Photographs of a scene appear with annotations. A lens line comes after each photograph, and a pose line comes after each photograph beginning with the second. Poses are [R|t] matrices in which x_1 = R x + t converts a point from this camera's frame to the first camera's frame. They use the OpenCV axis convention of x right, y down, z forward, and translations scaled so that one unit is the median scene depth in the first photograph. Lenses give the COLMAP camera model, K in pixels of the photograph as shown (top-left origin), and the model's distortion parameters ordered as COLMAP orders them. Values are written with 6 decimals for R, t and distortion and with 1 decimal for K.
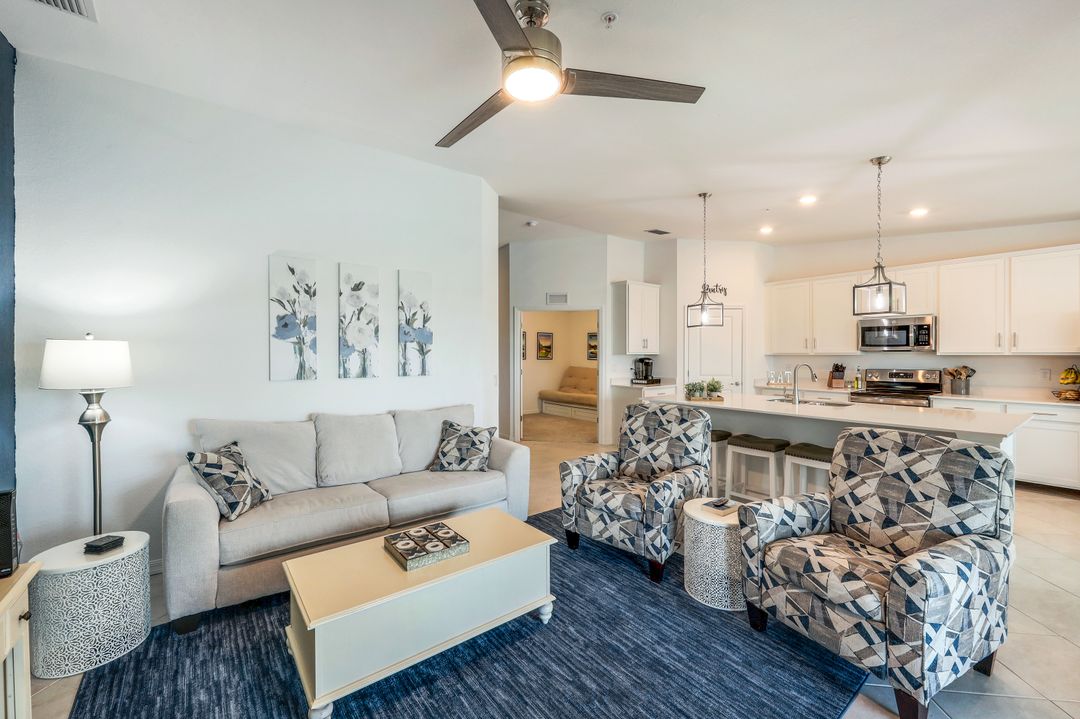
lens RADIAL K [[430.0, 0, 535.8], [0, 430.0, 359.4], [0, 0, 1]] dist [0.000122, -0.000352]
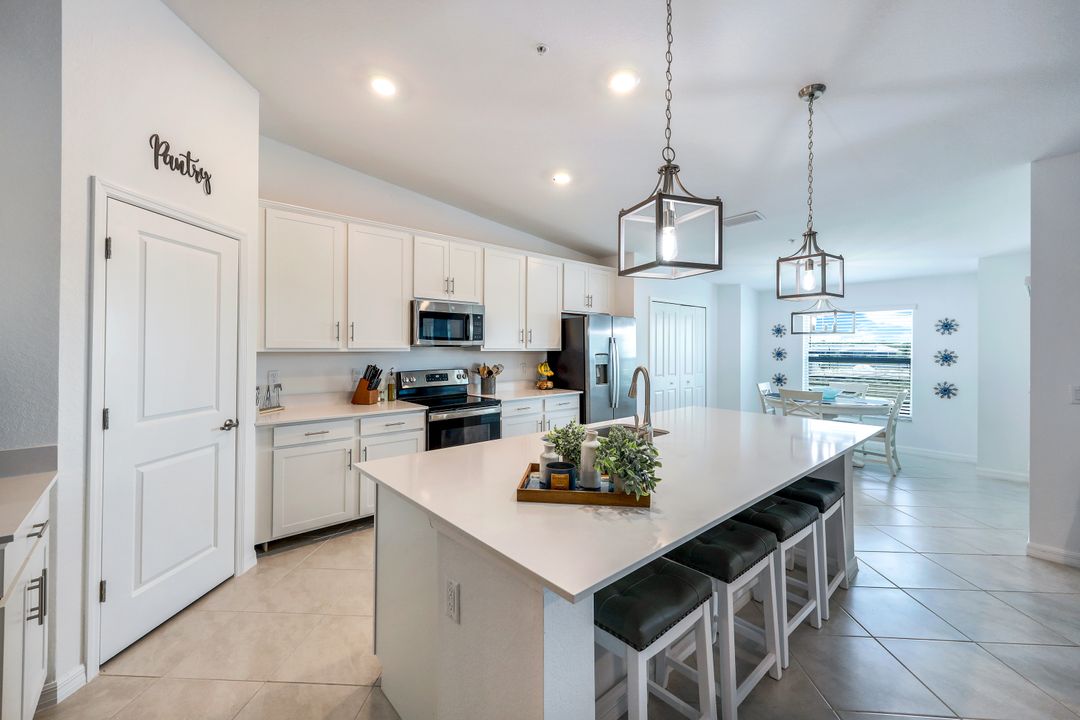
lens RADIAL K [[438.6, 0, 539.4], [0, 438.6, 347.8], [0, 0, 1]] dist [-0.003060, -0.000251]
pose [[-0.074600, 0.000258, 0.997214, 0.064095], [0.010272, 0.999947, 0.000510, -0.018687], [-0.997161, 0.010281, -0.074599, 1.123201]]
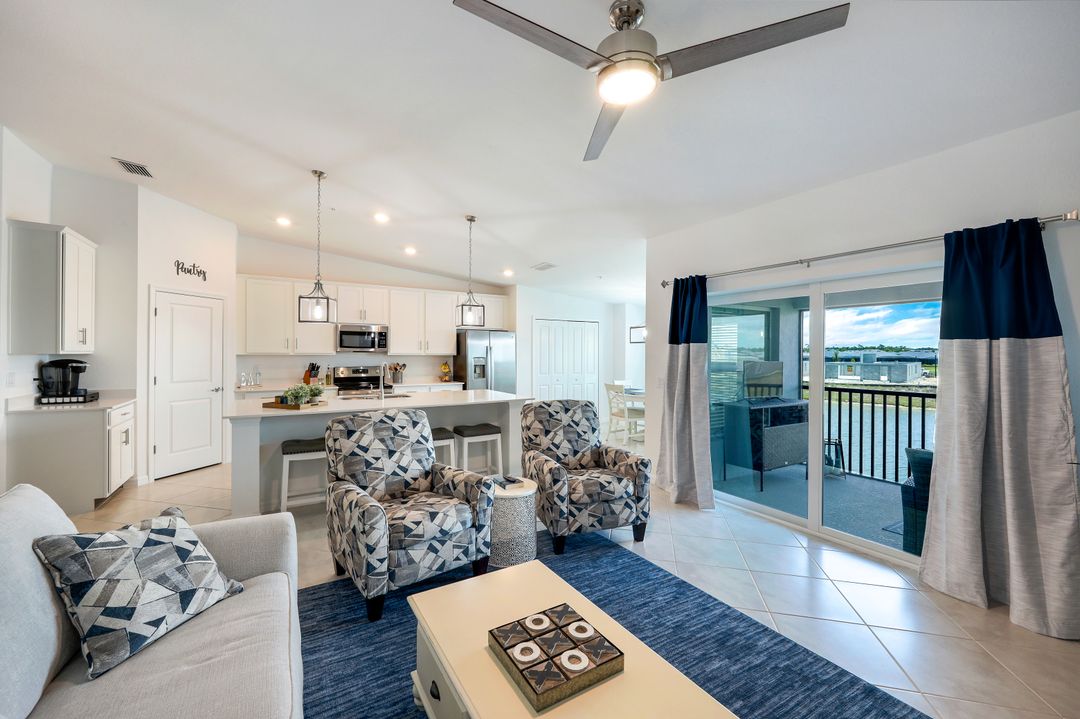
lens RADIAL K [[430.0, 0, 532.7], [0, 430.0, 358.0], [0, 0, 1]] dist [0.000122, -0.000352]
pose [[0.115541, -0.007423, 0.993275, -0.429670], [0.009387, 0.999936, 0.006381, -0.005970], [-0.993258, 0.008586, 0.115603, 0.456560]]
